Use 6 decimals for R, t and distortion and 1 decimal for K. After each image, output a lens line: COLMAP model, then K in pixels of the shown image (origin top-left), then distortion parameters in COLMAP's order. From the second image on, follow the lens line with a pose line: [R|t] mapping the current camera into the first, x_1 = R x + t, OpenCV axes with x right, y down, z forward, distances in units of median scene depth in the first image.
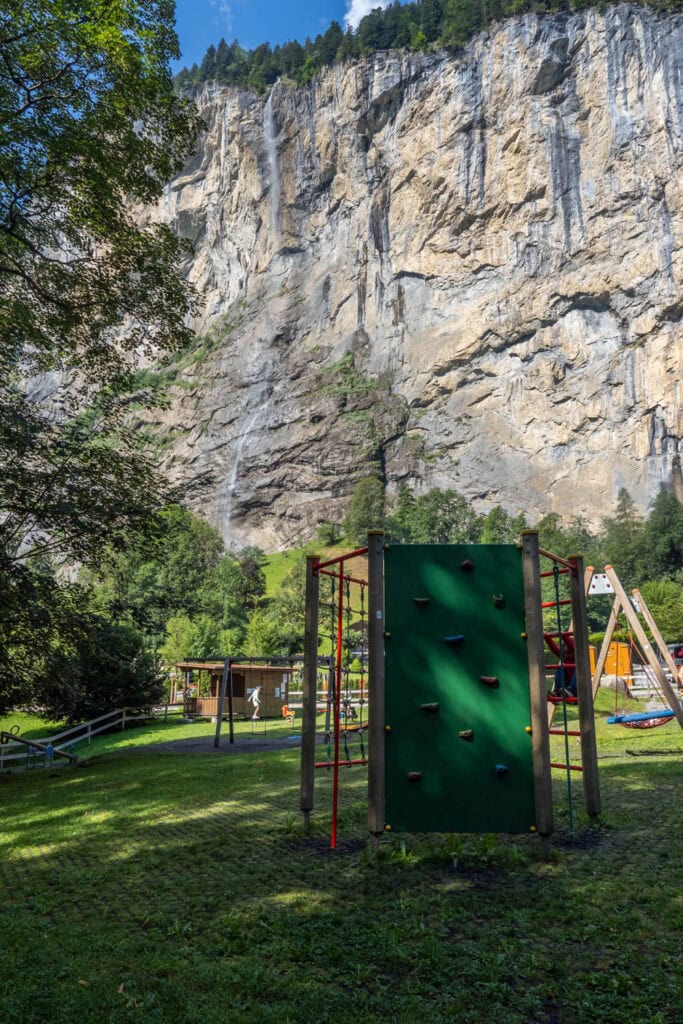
lens RADIAL K [[753.0, 0, 362.6], [0, 753.0, 497.9], [0, 0, 1]] dist [-0.001913, -0.004156]
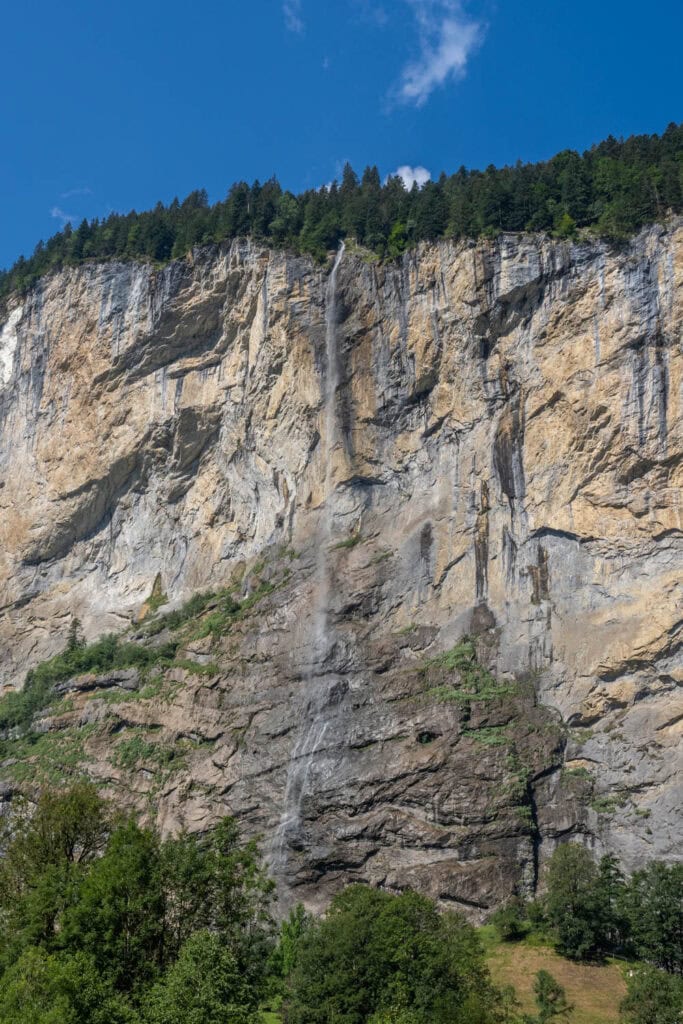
lens RADIAL K [[1297.6, 0, 341.5], [0, 1297.6, 512.0], [0, 0, 1]] dist [0.024446, 0.022208]
pose [[0.998662, 0.041020, 0.031483, -0.172189], [-0.032642, 0.972304, -0.231431, -0.026727], [-0.040105, 0.230094, 0.972342, -0.174878]]
